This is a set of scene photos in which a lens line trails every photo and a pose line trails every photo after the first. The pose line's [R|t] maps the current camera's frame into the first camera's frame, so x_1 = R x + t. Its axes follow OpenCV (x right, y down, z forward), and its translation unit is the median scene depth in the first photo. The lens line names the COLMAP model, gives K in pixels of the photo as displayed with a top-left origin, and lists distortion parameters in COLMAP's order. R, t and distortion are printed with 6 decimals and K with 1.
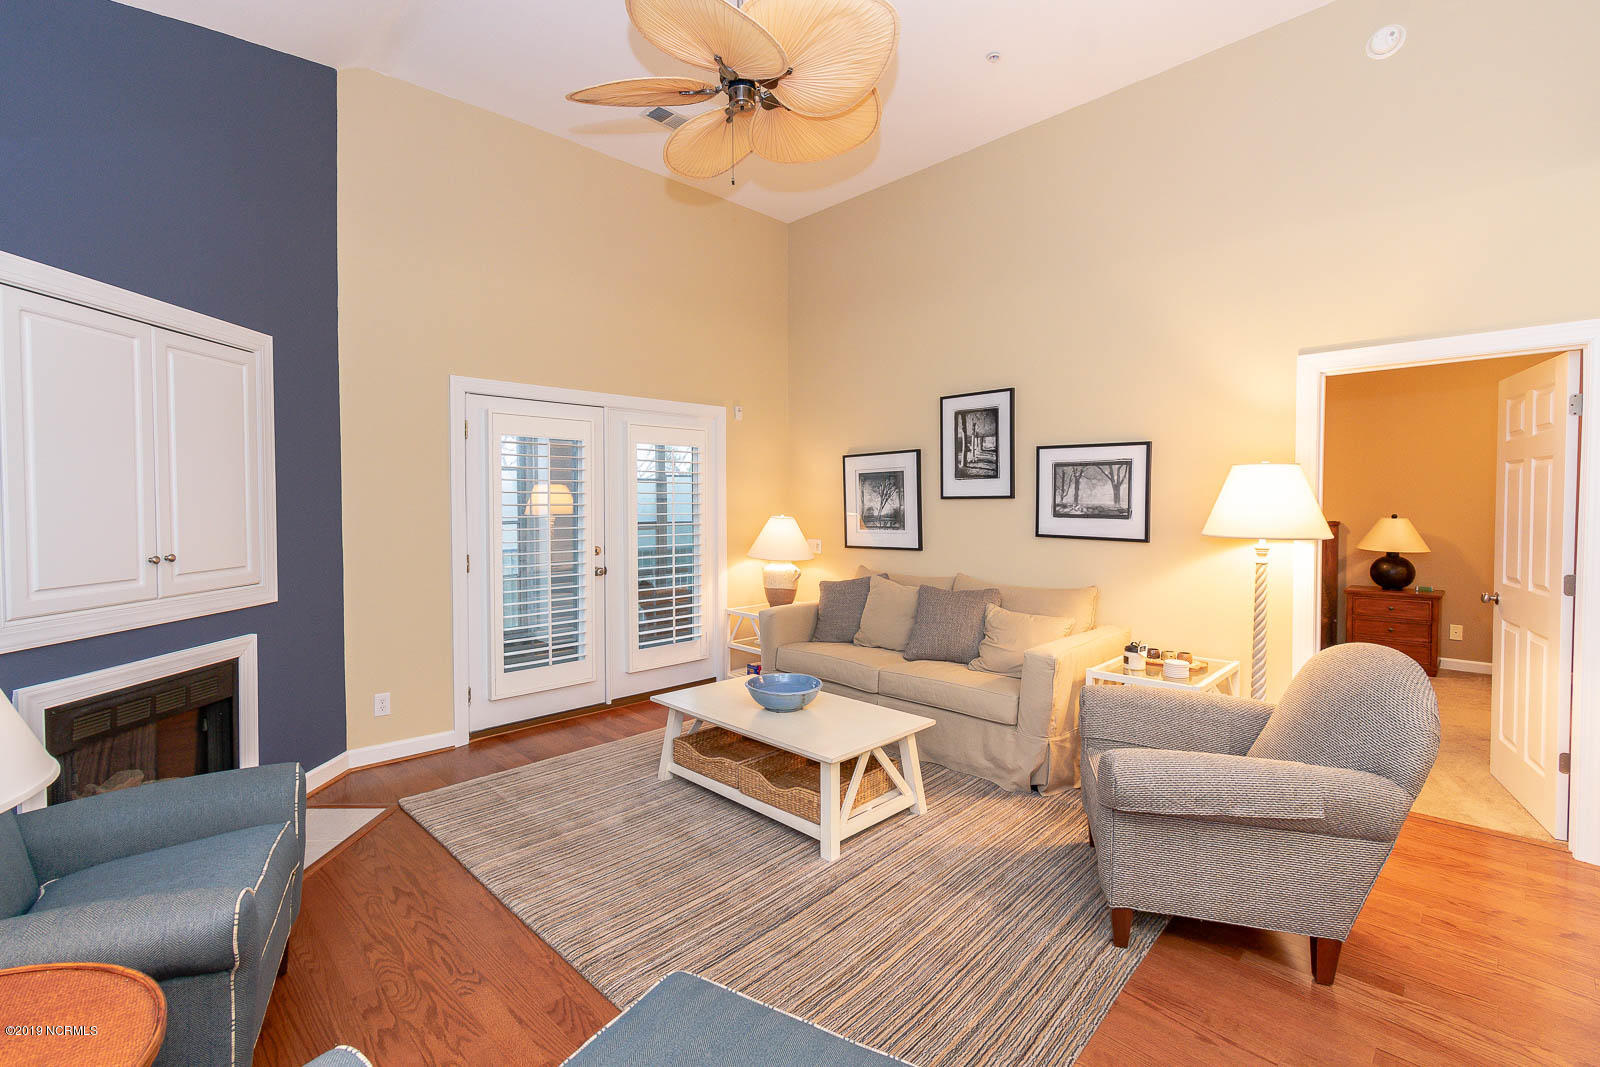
lens RADIAL K [[704.2, 0, 796.3], [0, 704.2, 522.8], [0, 0, 1]] dist [0.001247, 0.000038]
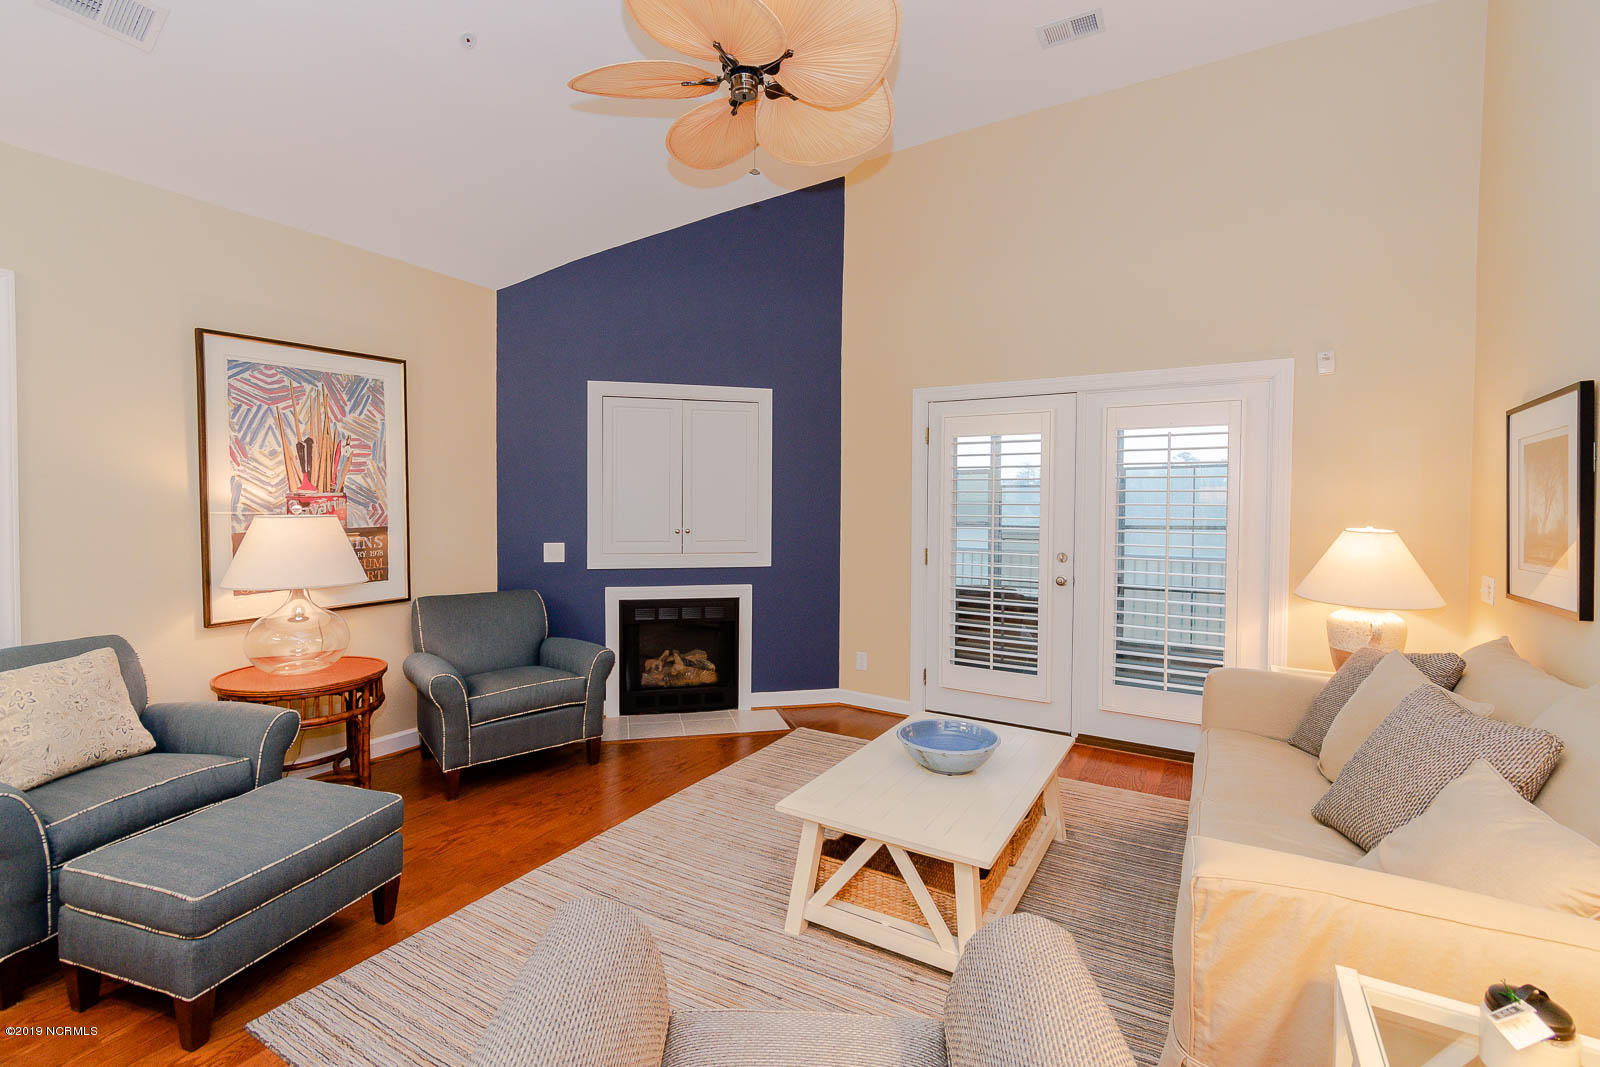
lens RADIAL K [[729.2, 0, 826.4], [0, 729.2, 519.2], [0, 0, 1]] dist [0.002941, 0.000001]
pose [[0.250624, 0.025004, -0.967762, 0.723165], [-0.038527, 0.999132, 0.015837, -0.015503], [0.967318, 0.033315, 0.251370, 0.669410]]
